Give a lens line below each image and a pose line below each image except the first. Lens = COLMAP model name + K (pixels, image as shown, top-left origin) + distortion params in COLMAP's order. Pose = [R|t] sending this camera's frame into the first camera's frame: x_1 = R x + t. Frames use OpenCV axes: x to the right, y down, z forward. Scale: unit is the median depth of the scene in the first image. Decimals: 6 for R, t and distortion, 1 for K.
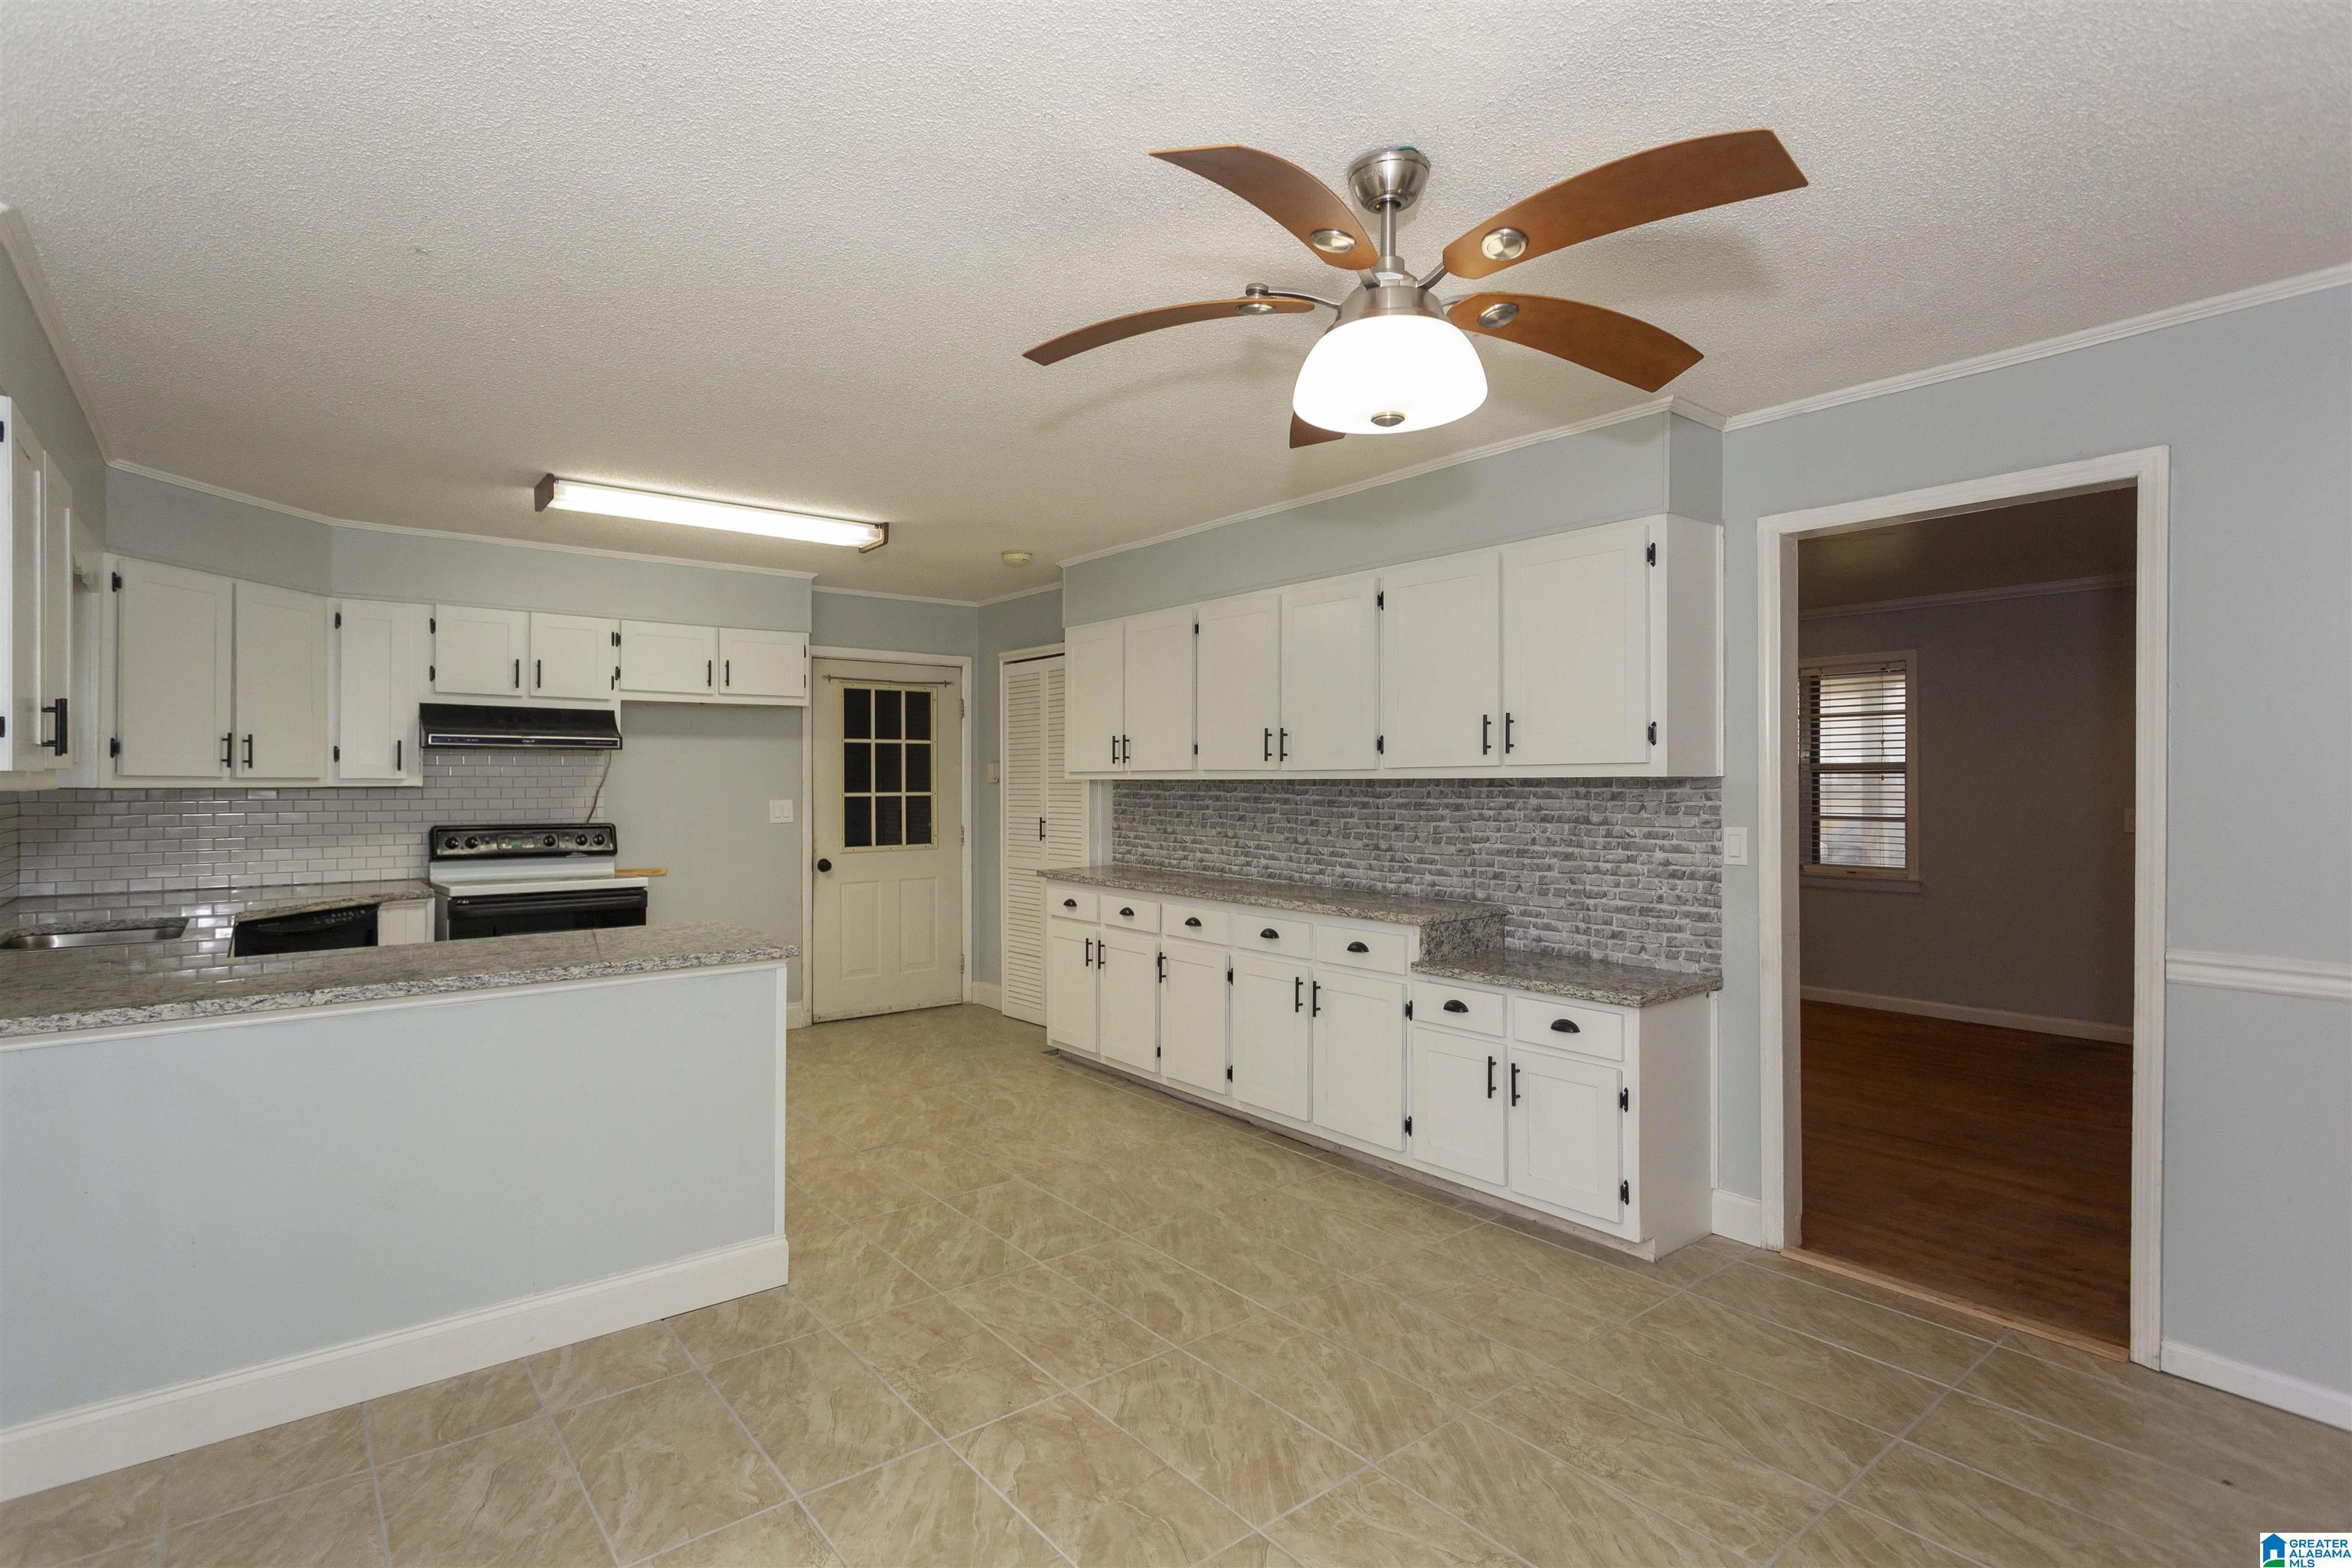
lens RADIAL K [[1139.9, 0, 1203.2], [0, 1139.9, 776.2], [0, 0, 1]] dist [0.000744, 0.000277]
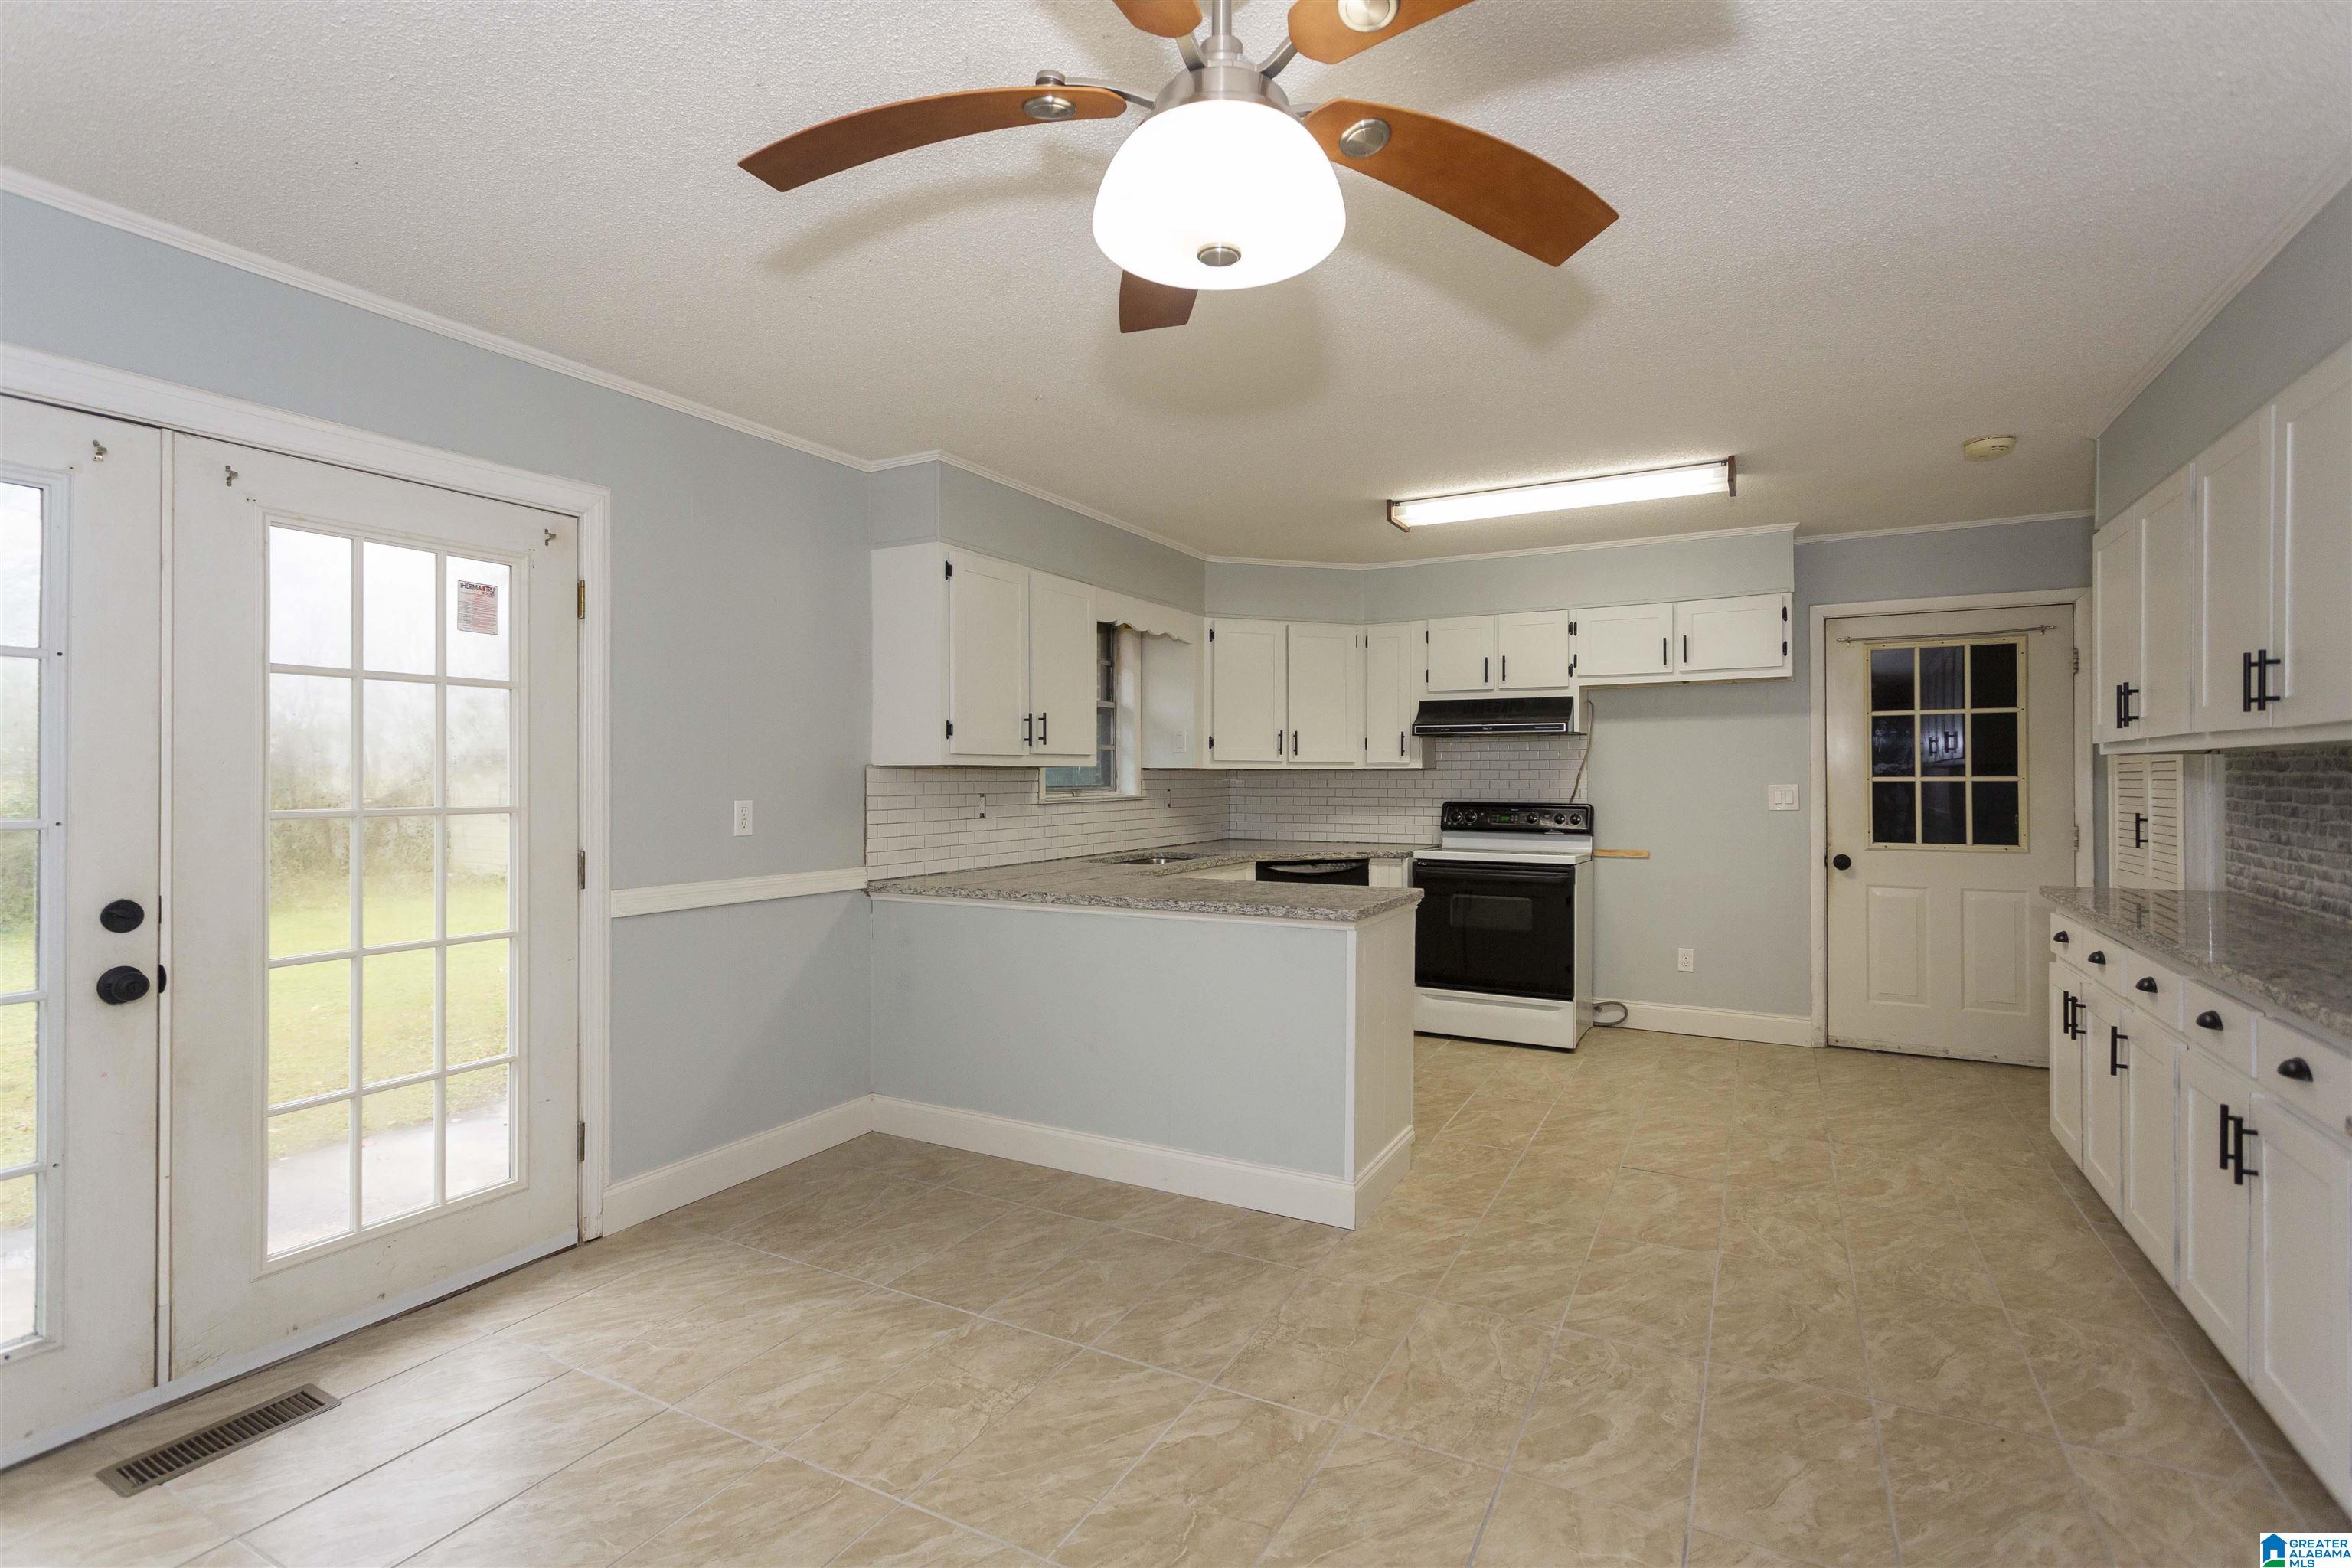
lens RADIAL K [[1128.6, 0, 1140.0], [0, 1128.6, 771.1], [0, 0, 1]] dist [0.000365, 0.004762]
pose [[0.364441, -0.004154, -0.931217, 0.369201], [0.004619, 0.999986, -0.002653, 0.014634], [0.931215, -0.003334, 0.364455, 0.297134]]
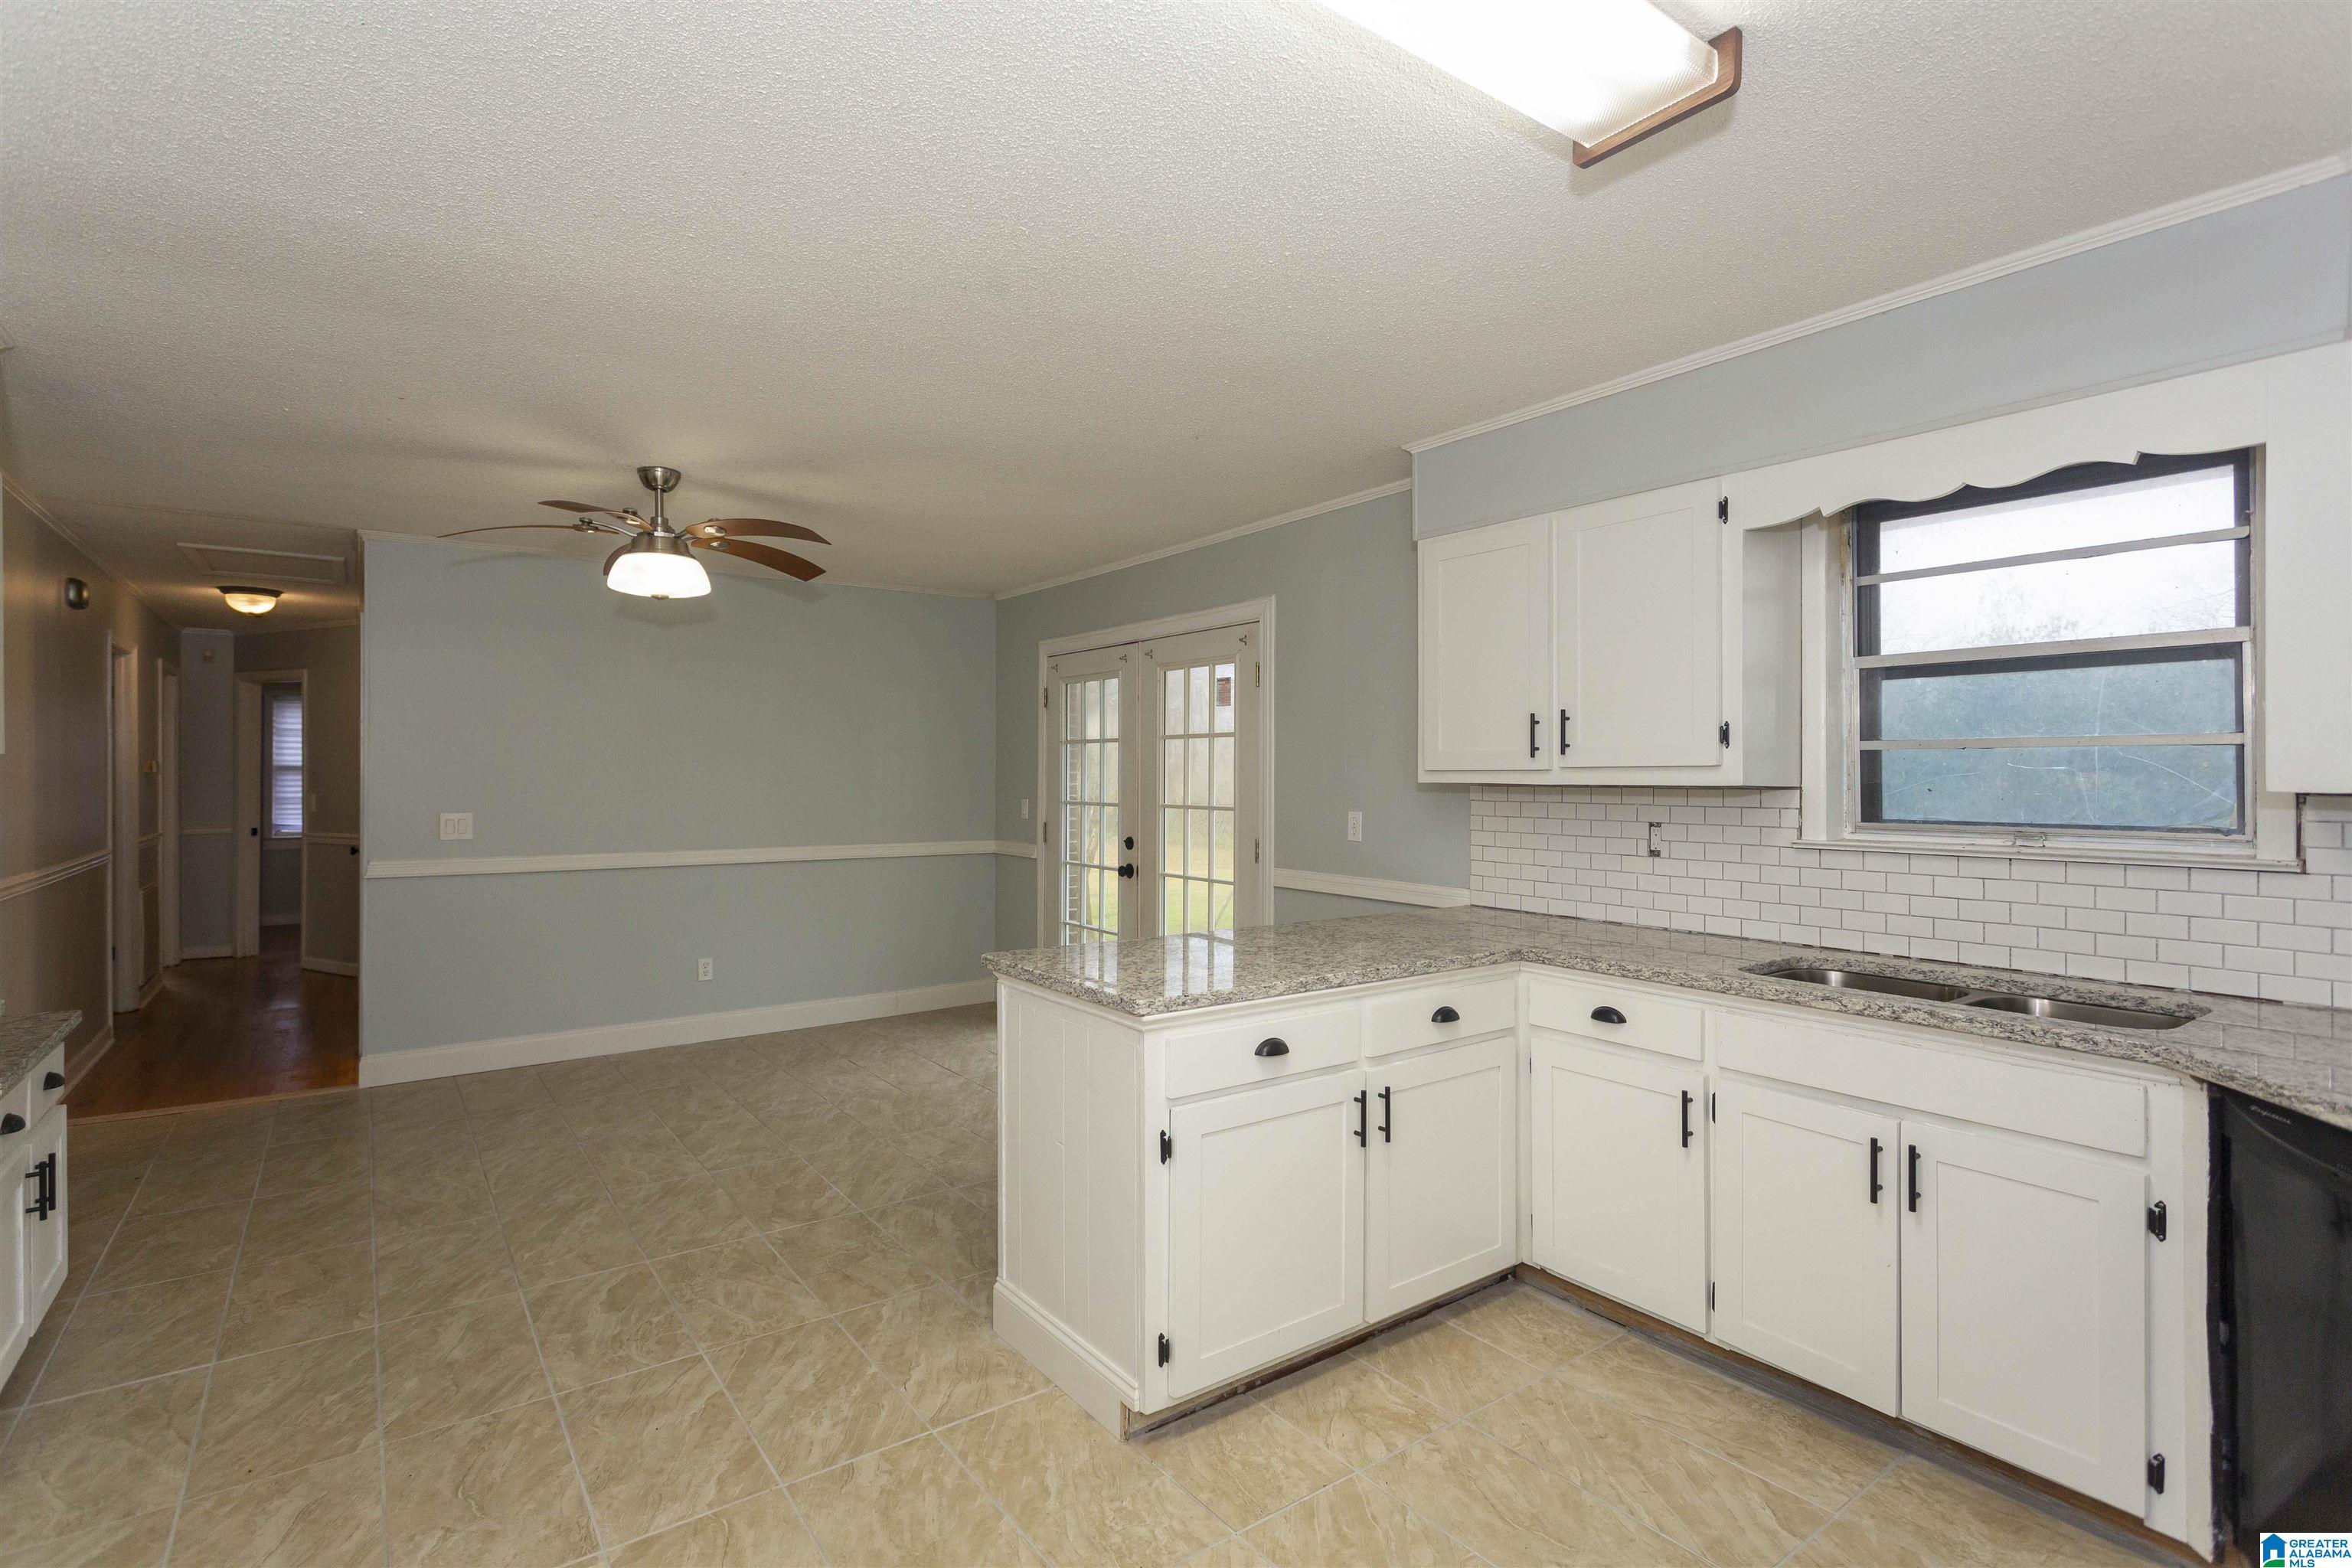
lens RADIAL K [[1154.0, 0, 1194.3], [0, 1154.0, 770.3], [0, 0, 1]] dist [-0.001297, -0.000353]
pose [[-0.998241, -0.003376, 0.059198, -0.393781], [-0.003837, 0.999963, -0.007683, 0.005019], [-0.059170, -0.007897, -0.998217, 1.305123]]
